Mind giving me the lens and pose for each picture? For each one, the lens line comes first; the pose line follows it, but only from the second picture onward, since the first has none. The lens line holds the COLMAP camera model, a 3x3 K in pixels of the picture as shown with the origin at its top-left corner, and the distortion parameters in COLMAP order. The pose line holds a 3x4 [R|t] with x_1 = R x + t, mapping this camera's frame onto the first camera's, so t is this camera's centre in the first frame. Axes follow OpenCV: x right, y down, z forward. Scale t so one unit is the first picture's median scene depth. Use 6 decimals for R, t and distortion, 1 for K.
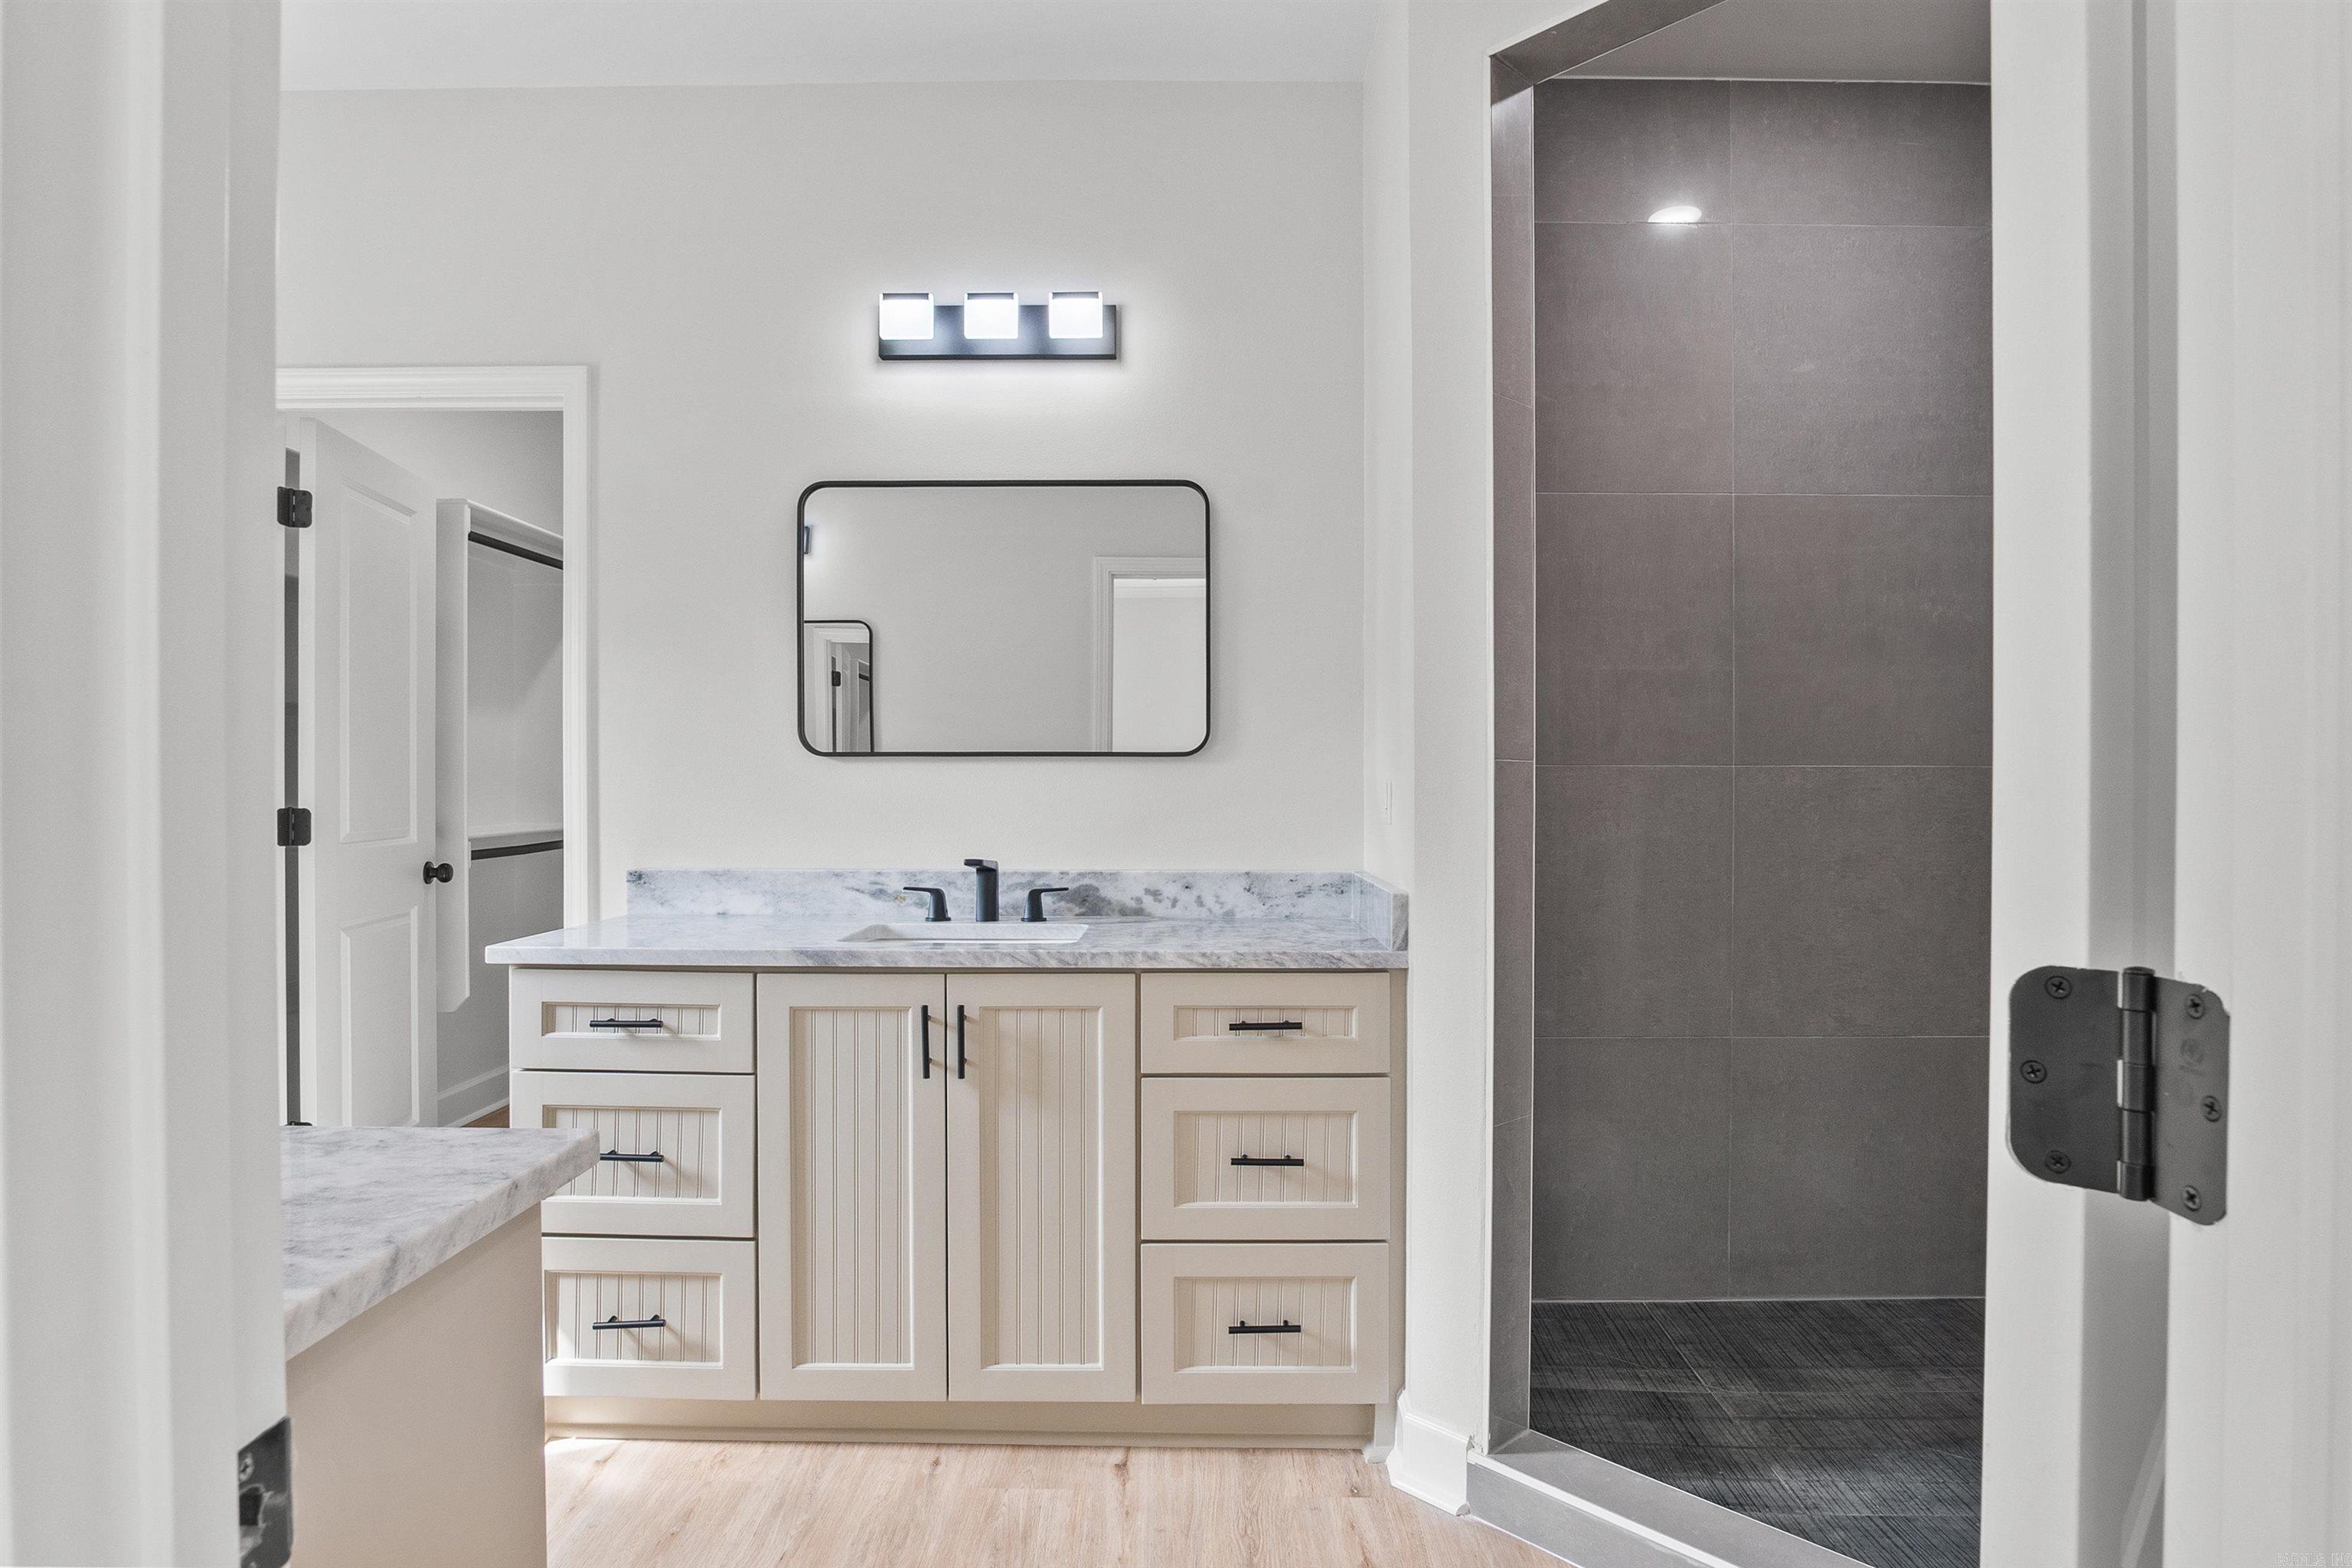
lens RADIAL K [[1267.9, 0, 1187.0], [0, 1267.9, 787.5], [0, 0, 1]] dist [-0.037409, 0.009458]
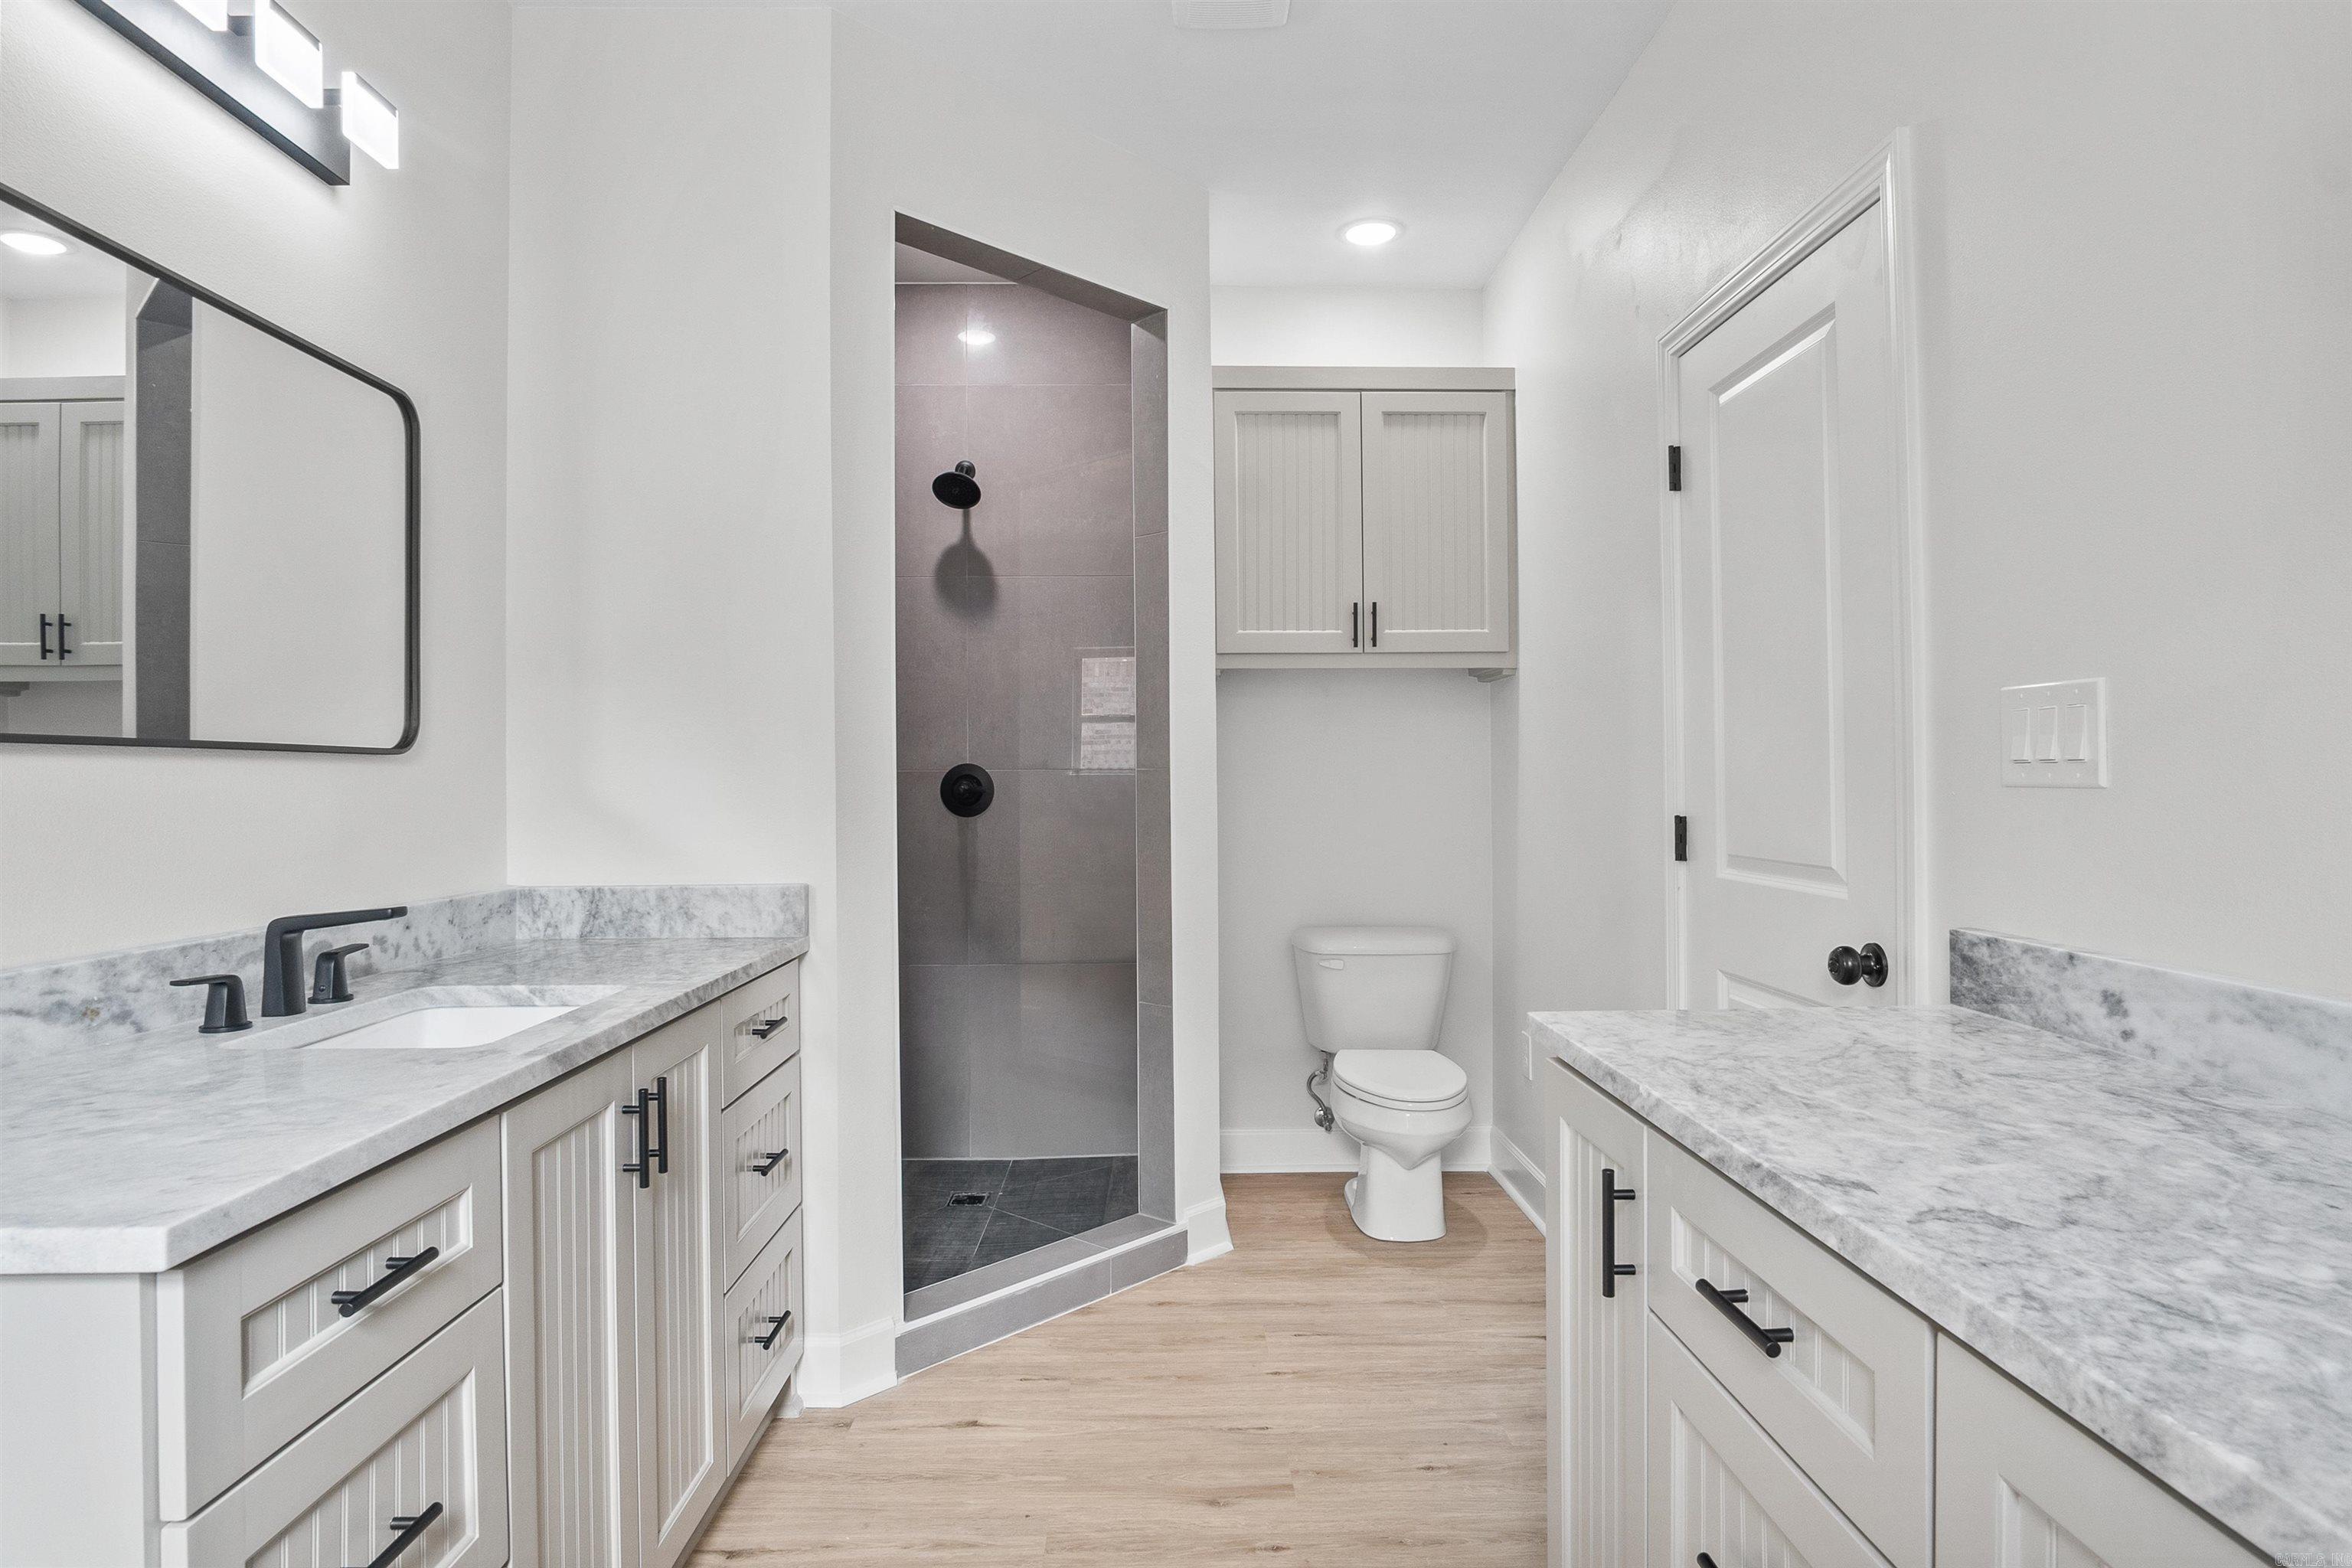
lens RADIAL K [[1256.5, 0, 1175.8], [0, 1256.5, 766.6], [0, 0, 1]] dist [-0.016376, -0.000655]
pose [[-0.028096, 0.009248, 0.999562, -0.936657], [0.010622, 0.999904, -0.008953, -0.007263], [-0.999549, 0.010365, -0.028191, 0.693004]]
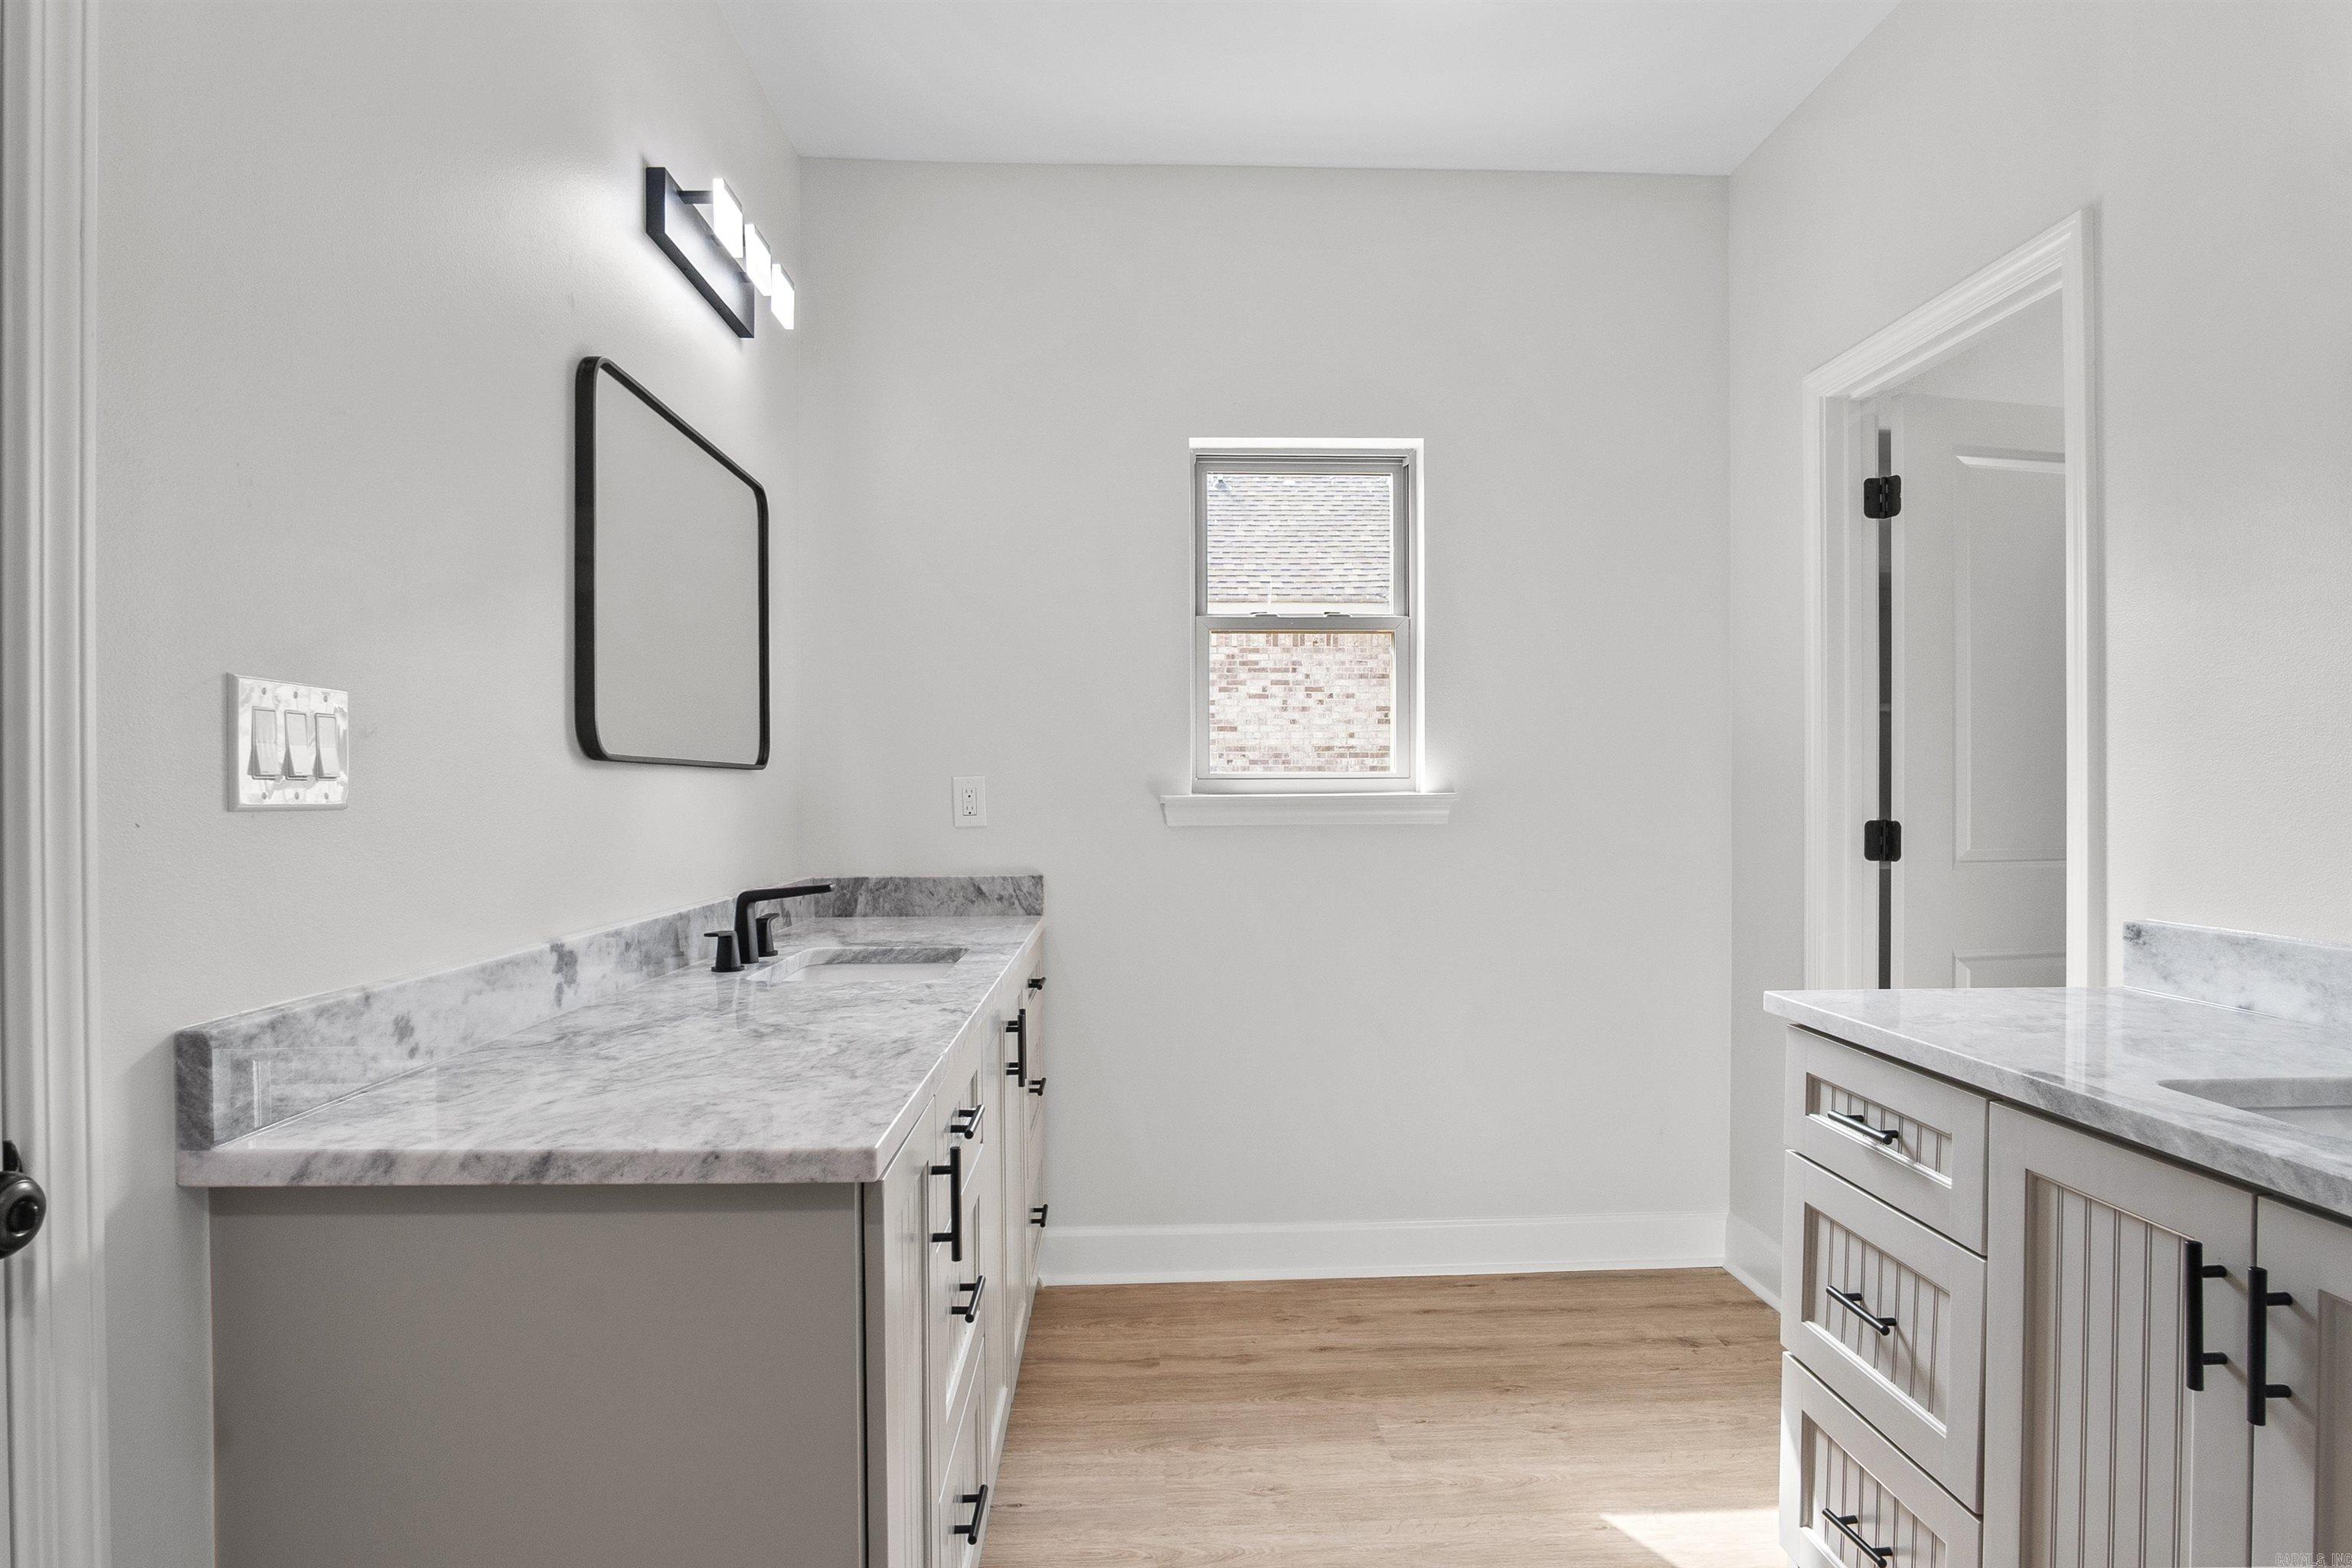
lens RADIAL K [[1274.1, 0, 1173.3], [0, 1274.1, 794.9], [0, 0, 1]] dist [-0.028366, 0.000295]
pose [[0.046025, 0.002463, -0.998937, 0.261489], [-0.000815, 0.999997, 0.002428, -0.005503], [0.998940, 0.000702, 0.046027, 0.563444]]
